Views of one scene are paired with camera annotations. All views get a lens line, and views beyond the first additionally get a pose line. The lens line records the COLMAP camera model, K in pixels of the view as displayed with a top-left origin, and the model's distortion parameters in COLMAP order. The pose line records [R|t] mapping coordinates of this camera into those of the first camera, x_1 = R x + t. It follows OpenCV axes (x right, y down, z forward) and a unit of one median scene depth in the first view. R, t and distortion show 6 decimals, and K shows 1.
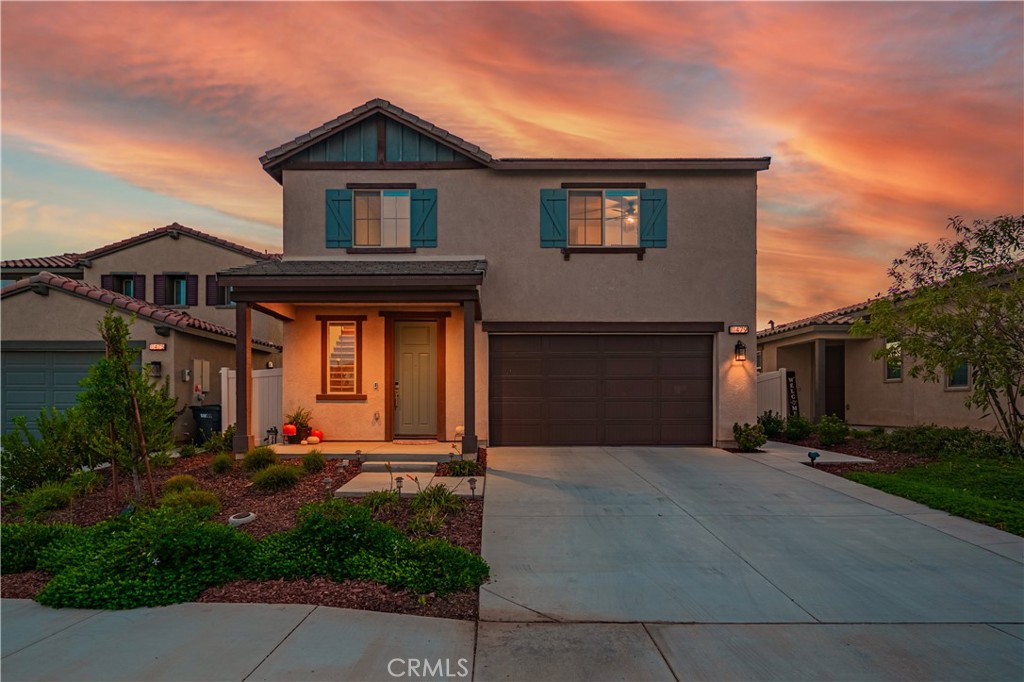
lens RADIAL K [[600.2, 0, 494.2], [0, 600.2, 406.7], [0, 0, 1]] dist [0.010141, -0.001775]
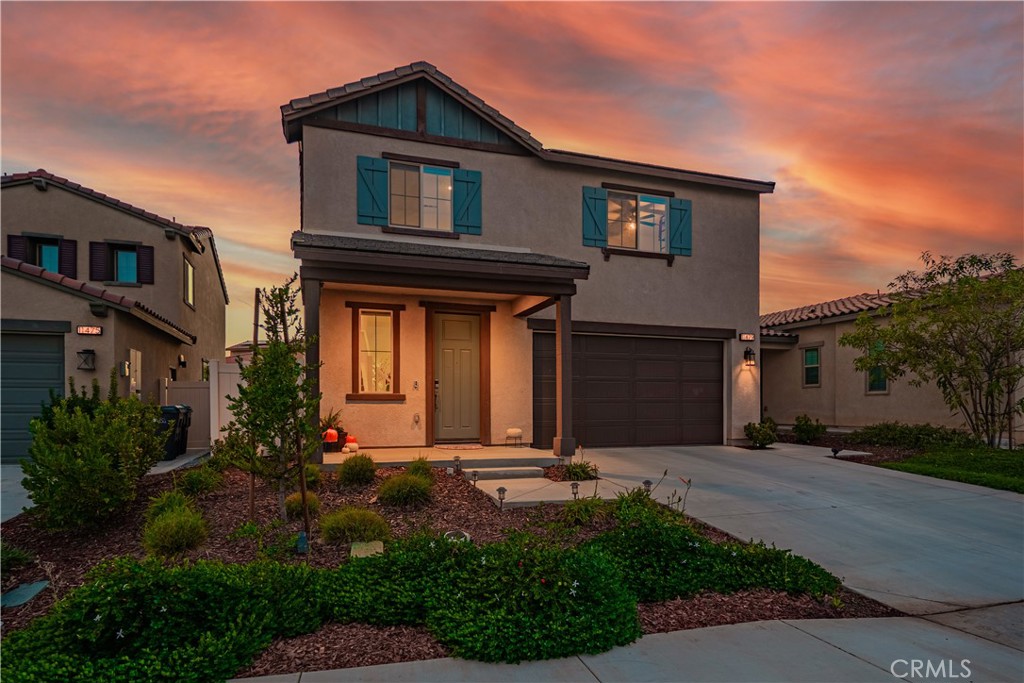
lens RADIAL K [[600.2, 0, 513.4], [0, 600.2, 415.7], [0, 0, 1]] dist [0.010141, -0.001775]
pose [[0.942506, -0.004800, 0.334154, -0.358148], [0.004354, 0.999988, 0.002085, 0.010317], [-0.334160, -0.000510, 0.942516, 0.112113]]
